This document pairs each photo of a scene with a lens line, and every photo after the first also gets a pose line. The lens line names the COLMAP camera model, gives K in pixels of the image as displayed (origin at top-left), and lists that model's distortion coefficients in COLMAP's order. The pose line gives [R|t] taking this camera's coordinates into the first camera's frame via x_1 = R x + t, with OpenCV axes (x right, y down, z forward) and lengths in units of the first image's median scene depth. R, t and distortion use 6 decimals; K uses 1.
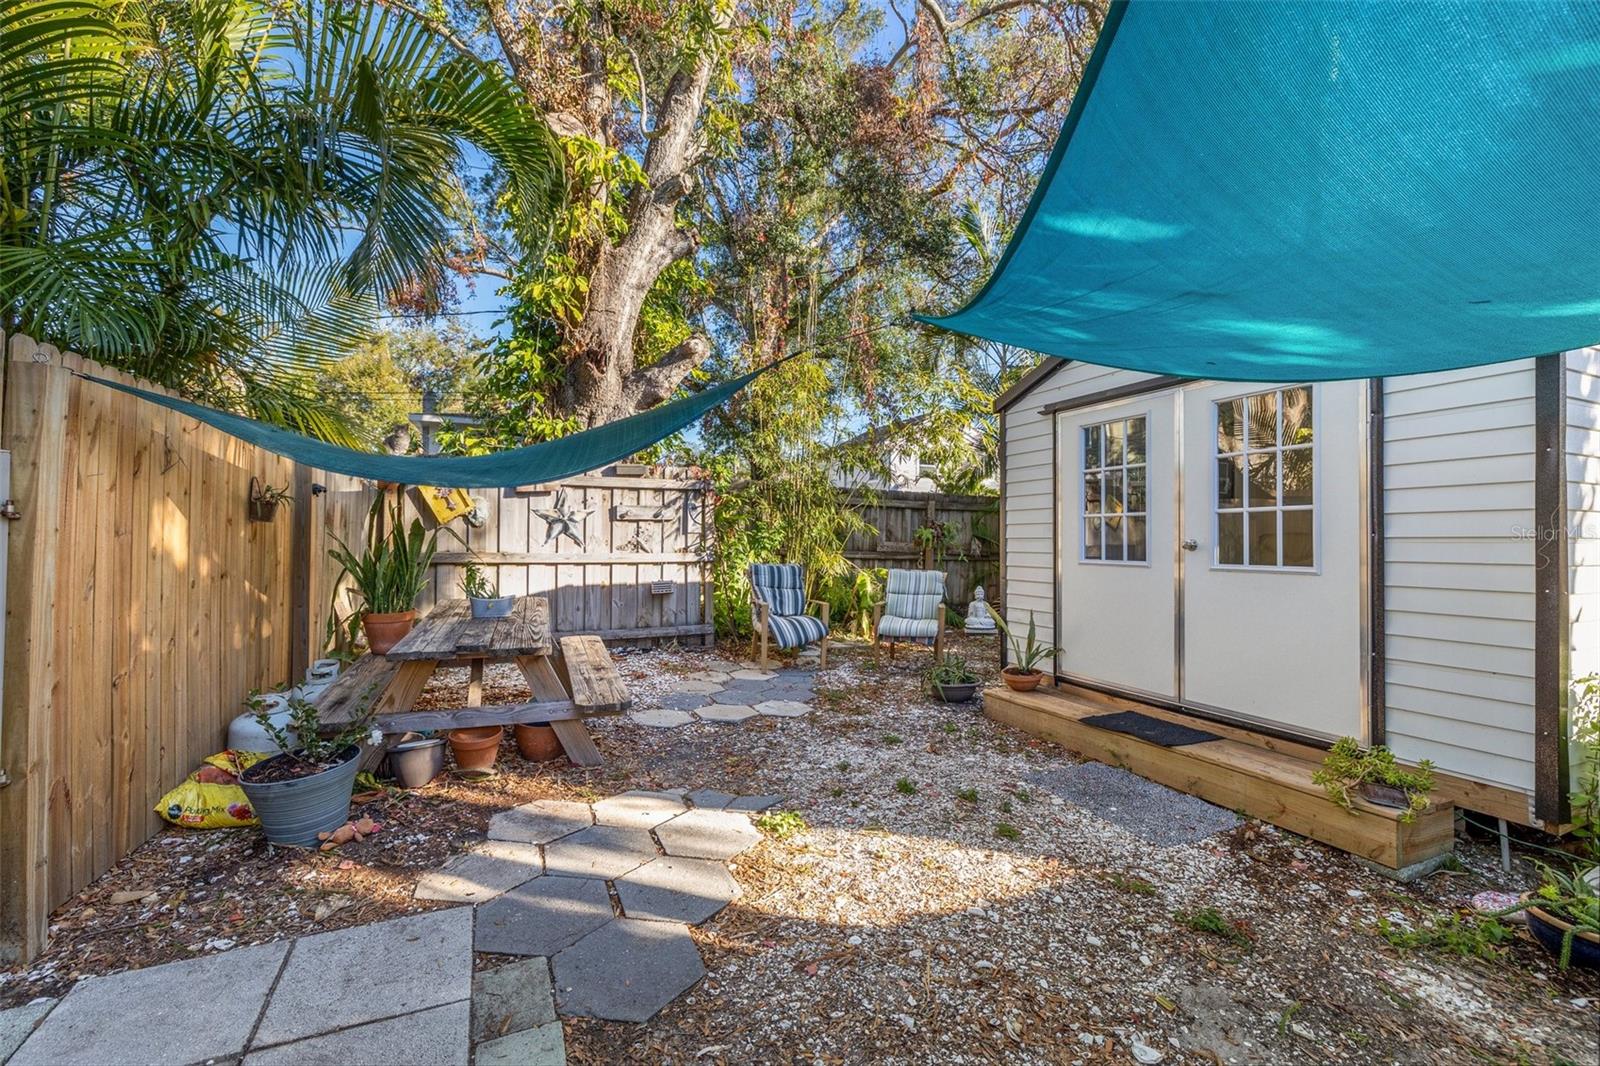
lens RADIAL K [[672.0, 0, 794.1], [0, 672.0, 531.9], [0, 0, 1]] dist [0.000358, -0.000420]
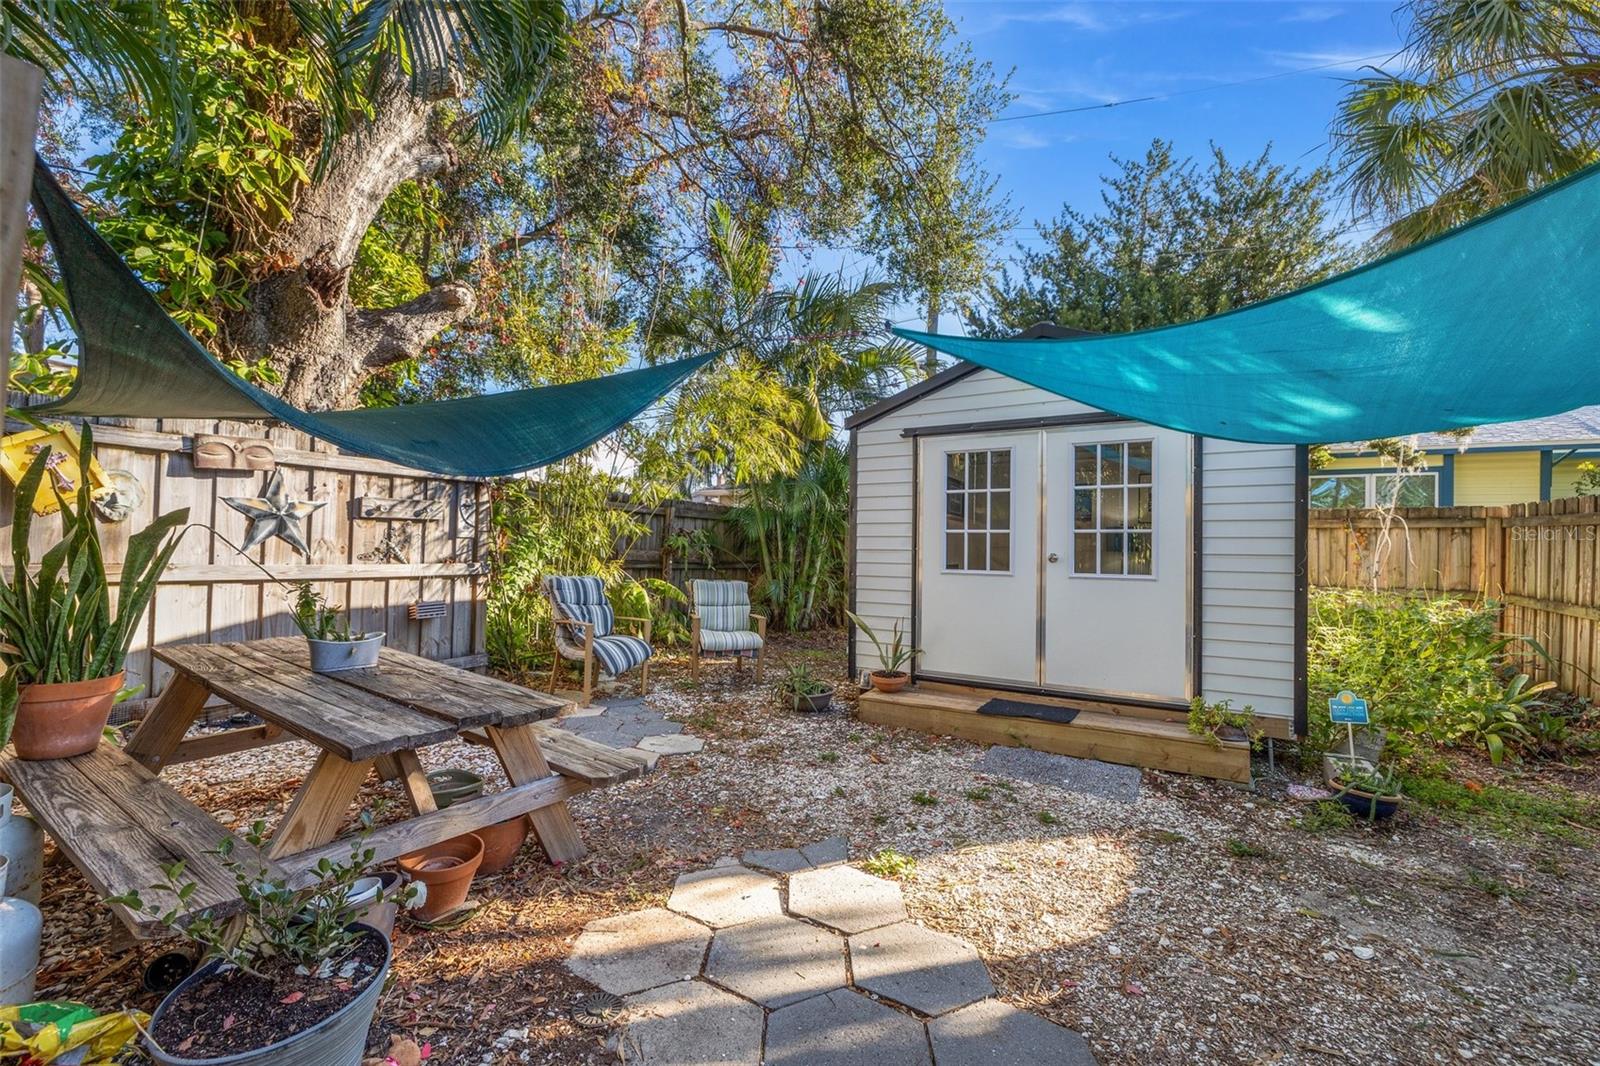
lens RADIAL K [[682.2, 0, 787.3], [0, 682.2, 537.0], [0, 0, 1]] dist [-0.000527, -0.000358]
pose [[0.815915, 0.018817, 0.577865, -0.504126], [-0.018568, 0.999808, -0.006339, -0.001819], [-0.577873, -0.005558, 0.816108, 0.243167]]
